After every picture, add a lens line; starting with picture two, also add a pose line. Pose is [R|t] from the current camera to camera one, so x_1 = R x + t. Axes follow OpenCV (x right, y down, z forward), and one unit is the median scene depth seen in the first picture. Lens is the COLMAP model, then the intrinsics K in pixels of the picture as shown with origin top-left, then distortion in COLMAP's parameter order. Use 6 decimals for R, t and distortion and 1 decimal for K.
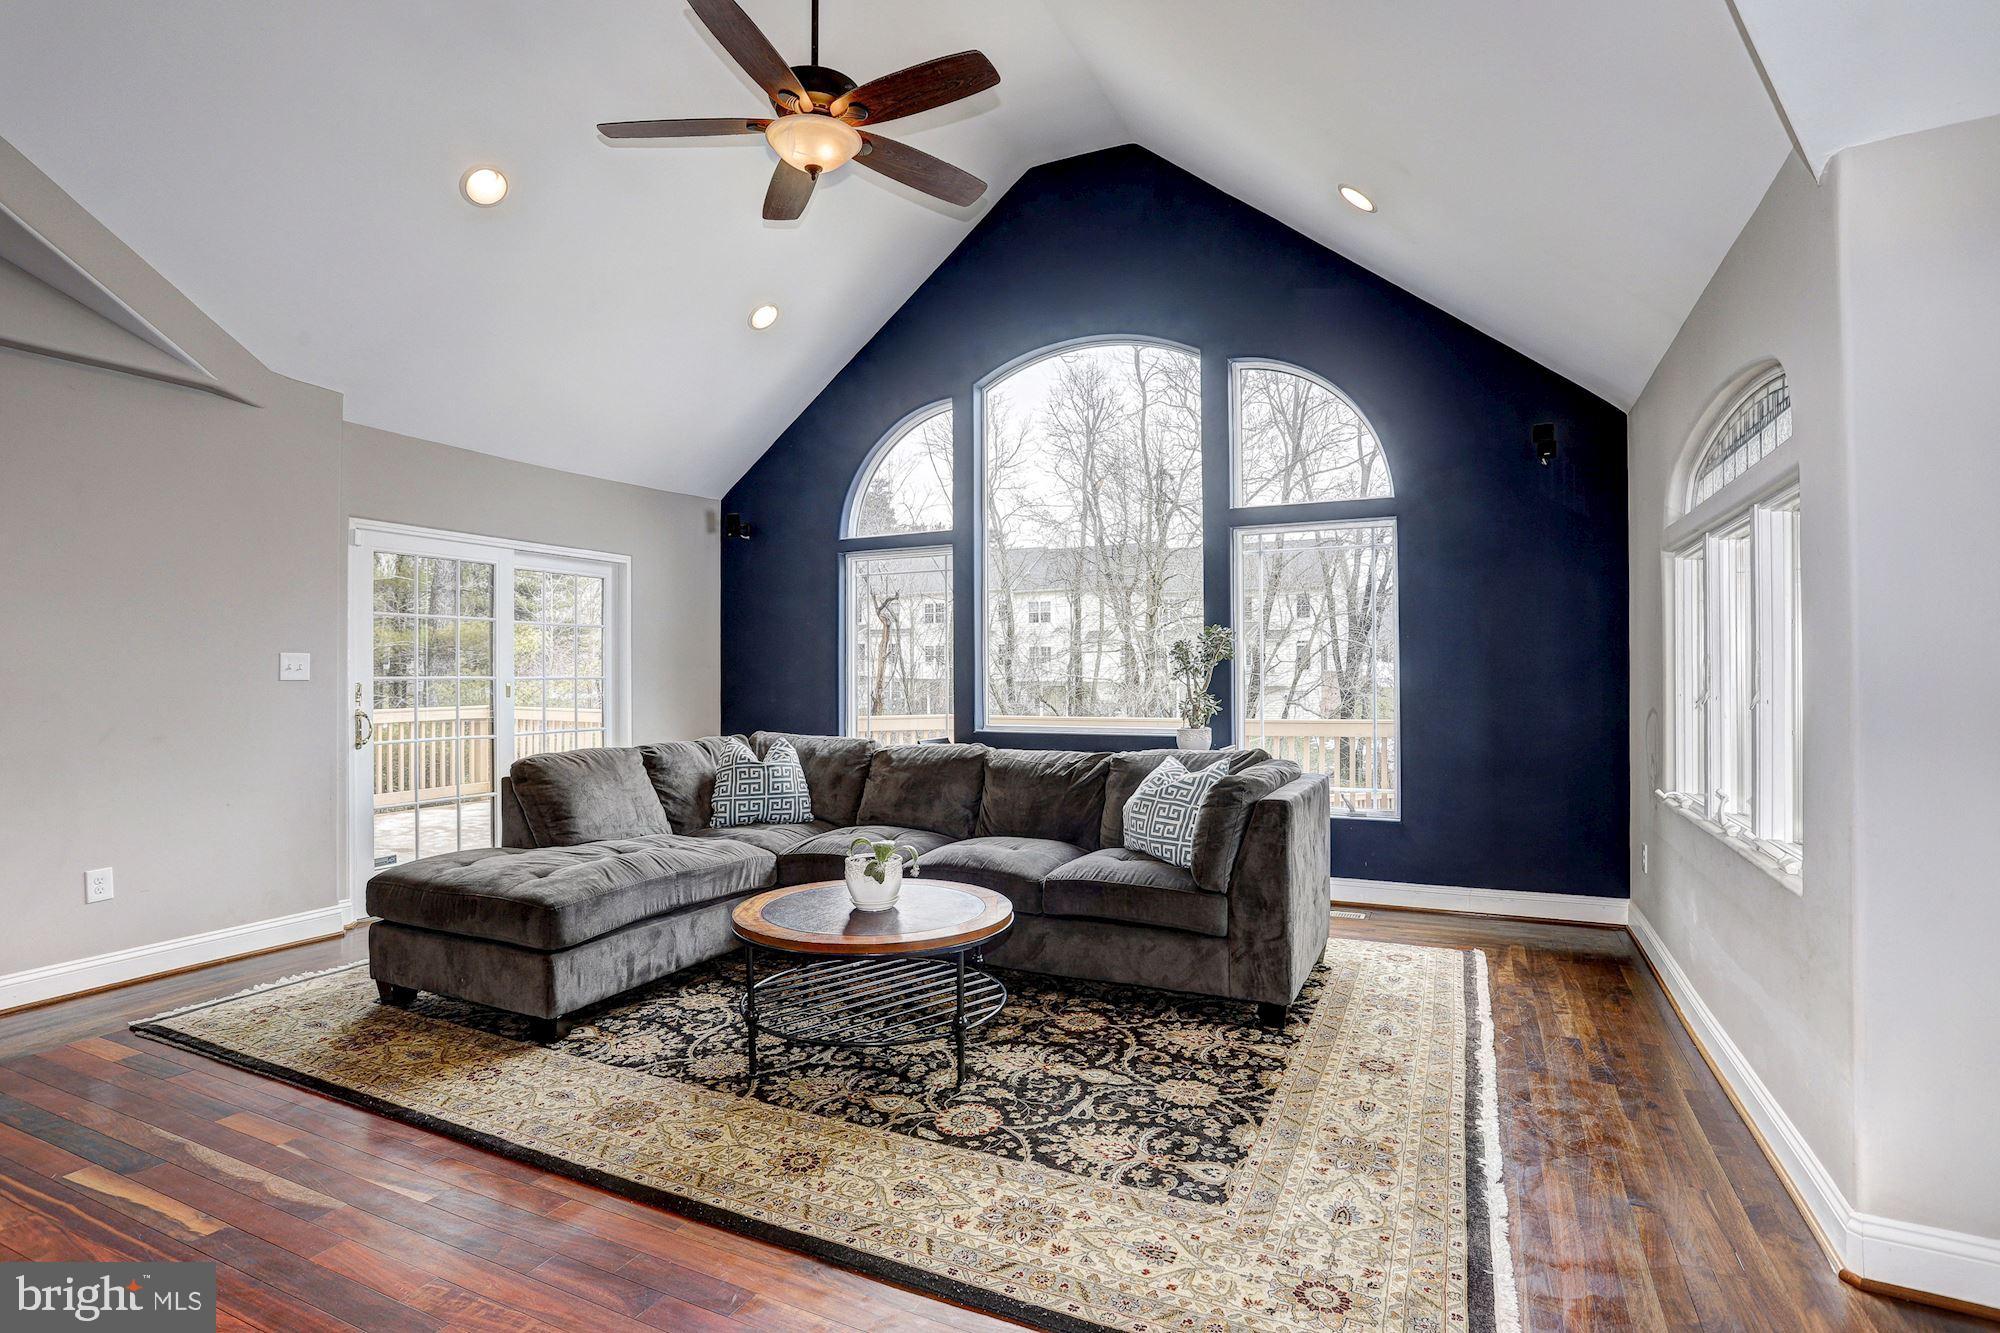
lens RADIAL K [[970.7, 0, 987.4], [0, 970.7, 663.8], [0, 0, 1]] dist [-0.054065, 0.031472]
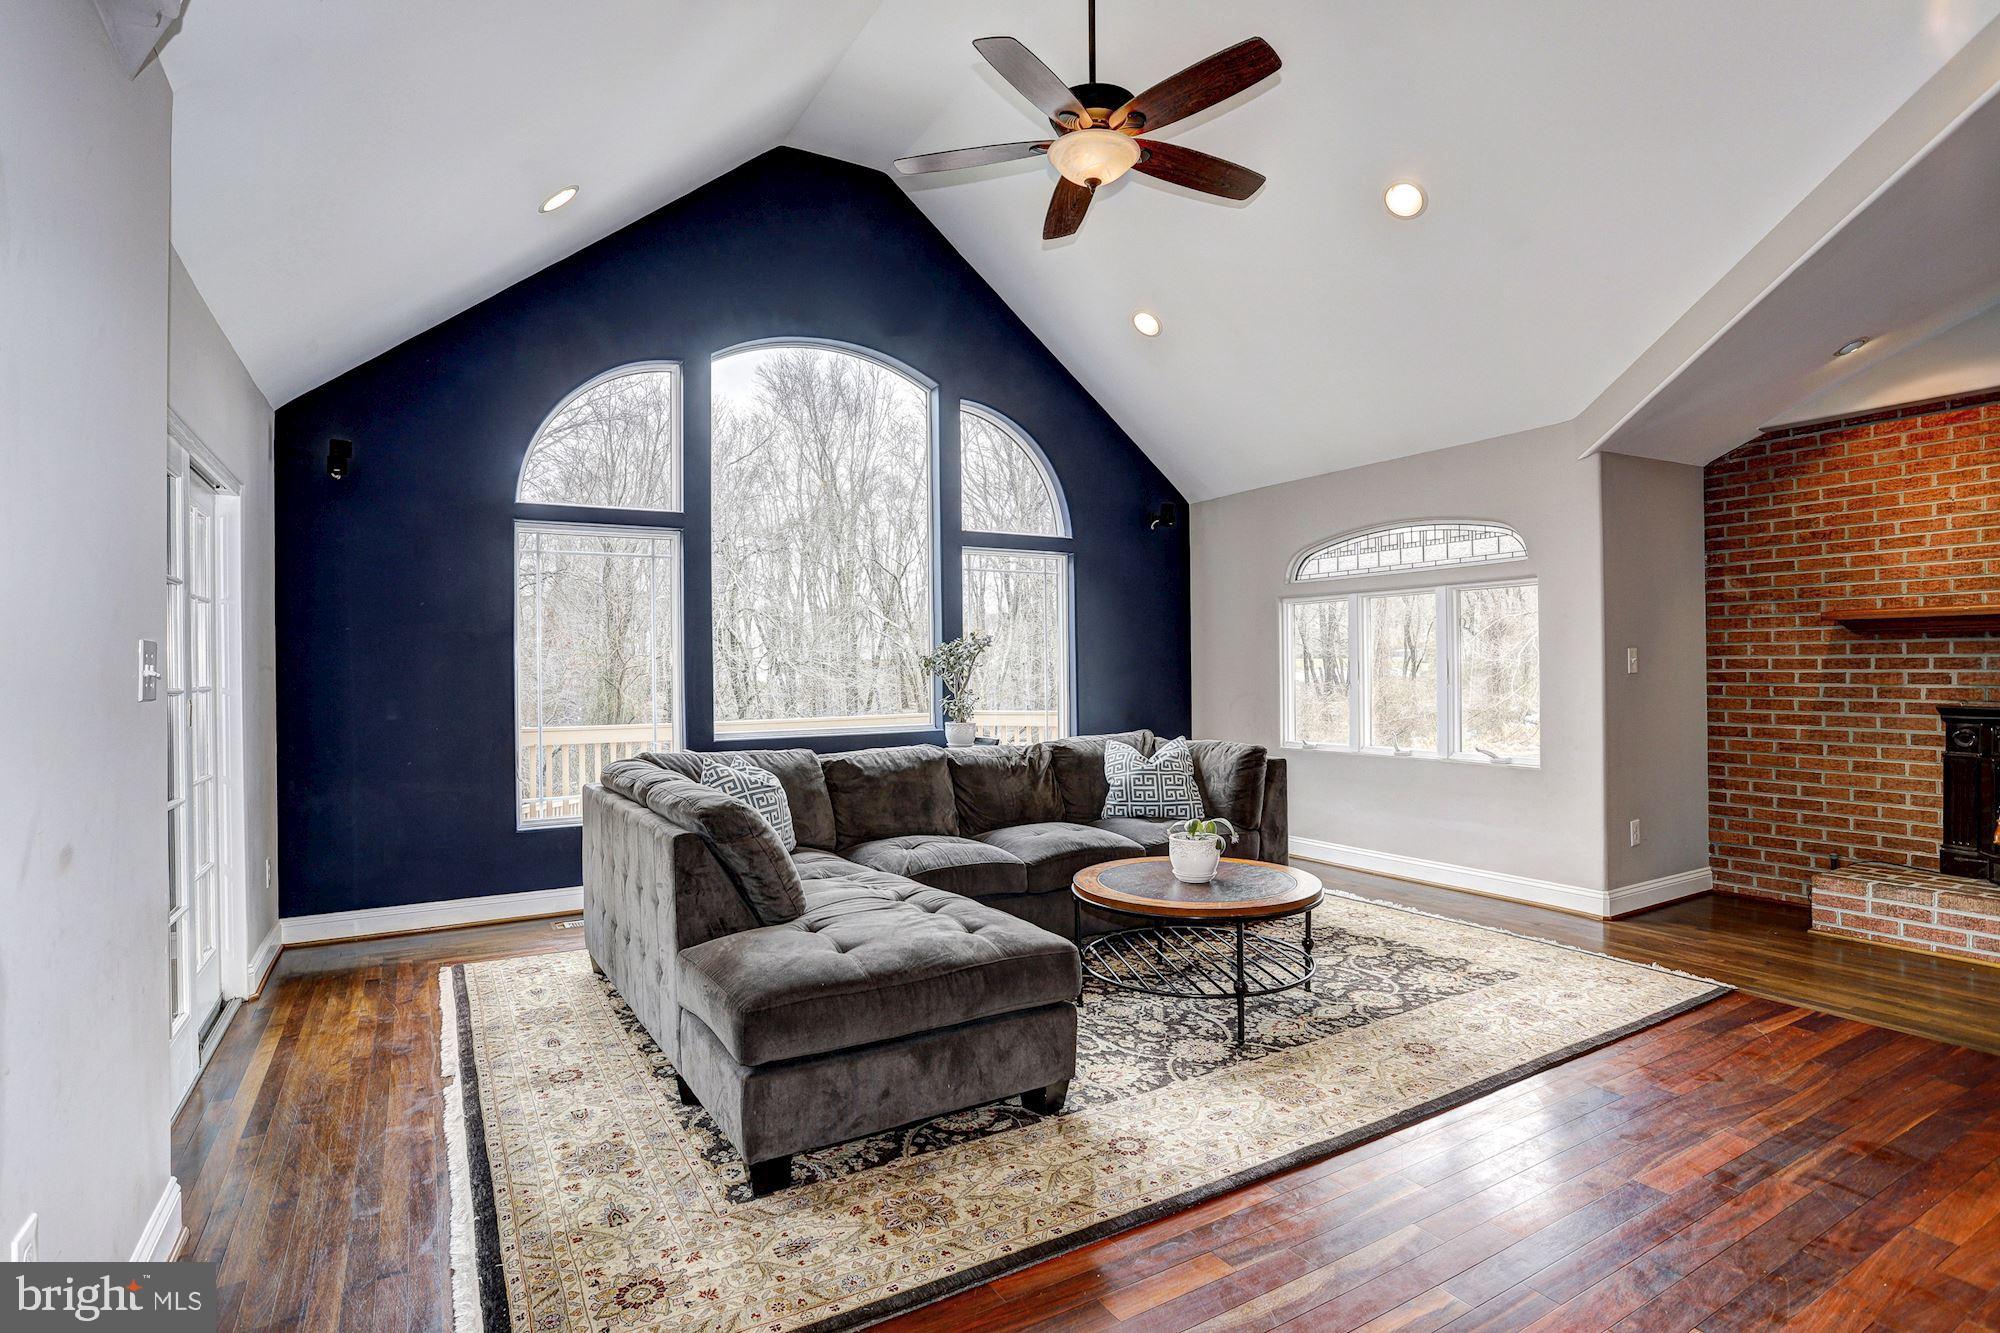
lens RADIAL K [[977.2, 0, 987.6], [0, 977.2, 663.0], [0, 0, 1]] dist [-0.051258, 0.025115]
pose [[0.559875, -0.000751, 0.828577, -1.257832], [0.000365, 1.000000, 0.000660, -0.006021], [-0.828577, -0.000067, 0.559875, 0.585908]]
